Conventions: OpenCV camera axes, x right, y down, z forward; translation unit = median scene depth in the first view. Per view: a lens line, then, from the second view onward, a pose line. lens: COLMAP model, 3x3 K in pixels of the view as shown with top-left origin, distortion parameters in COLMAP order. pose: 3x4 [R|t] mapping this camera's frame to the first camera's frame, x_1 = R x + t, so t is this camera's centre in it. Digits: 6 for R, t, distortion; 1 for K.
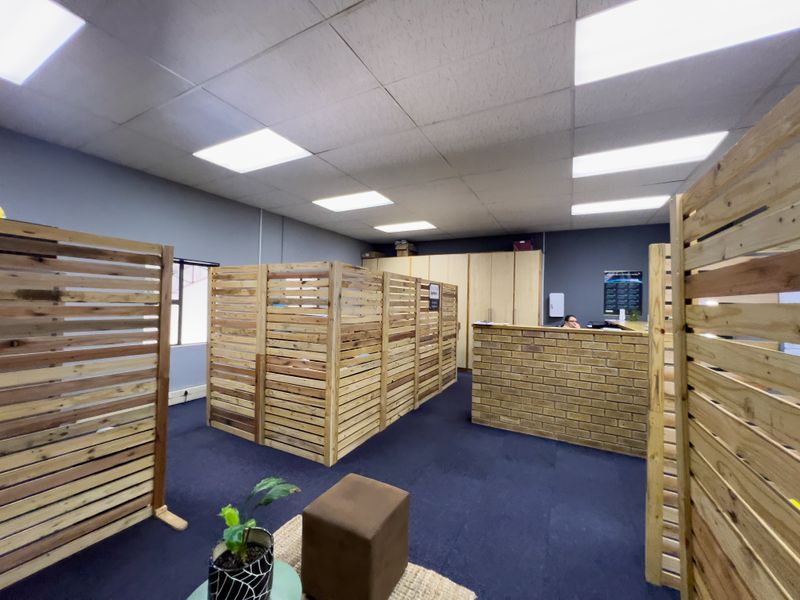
lens RADIAL K [[321.0, 0, 396.9], [0, 321.0, 297.5], [0, 0, 1]] dist [-0.000743, 0.000238]
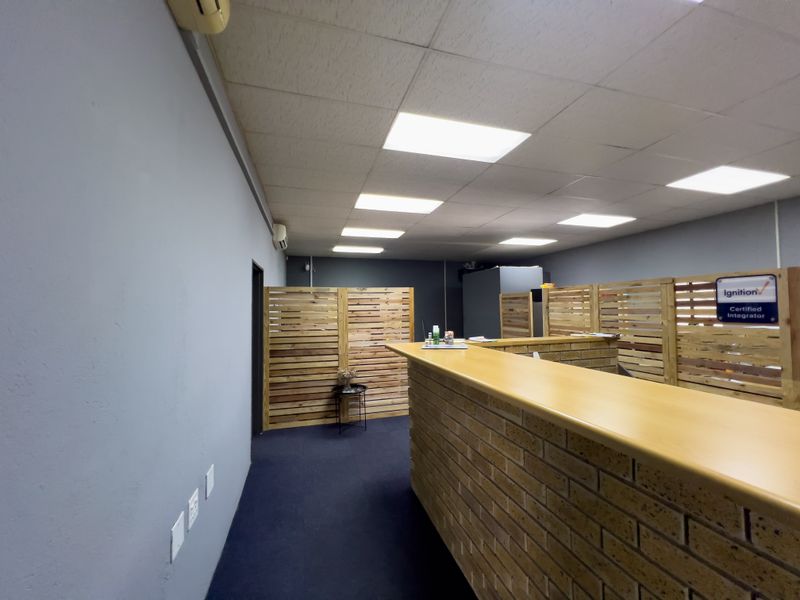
lens RADIAL K [[321.0, 0, 396.9], [0, 321.0, 297.5], [0, 0, 1]] dist [-0.000743, 0.000238]
pose [[-0.711963, -0.039516, -0.701105, 1.293661], [0.006004, 0.998036, -0.062349, 0.037329], [0.702192, -0.048599, -0.710327, 1.310098]]
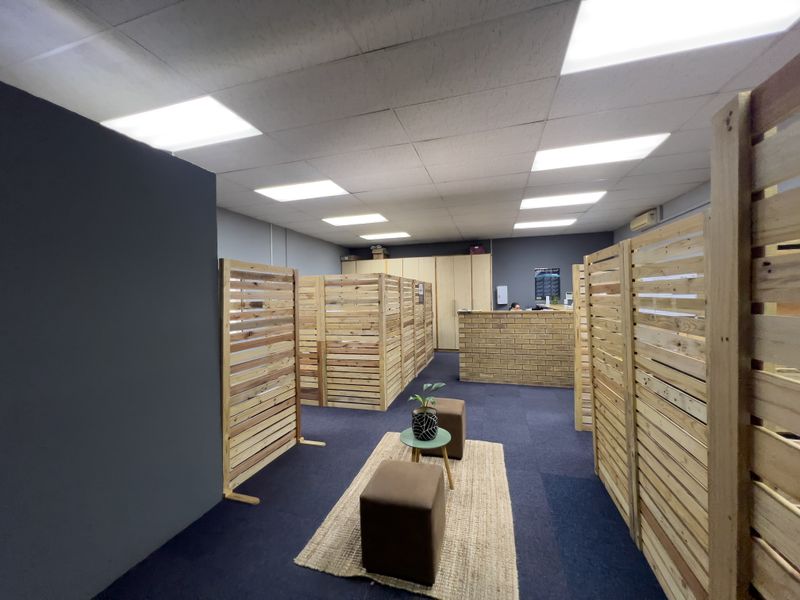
lens RADIAL K [[321.0, 0, 396.9], [0, 321.0, 297.5], [0, 0, 1]] dist [-0.000743, 0.000238]
pose [[0.978932, -0.043902, 0.199413, -0.325802], [0.040106, 0.998930, 0.023035, -0.024576], [-0.200211, -0.014552, 0.979645, -0.349844]]
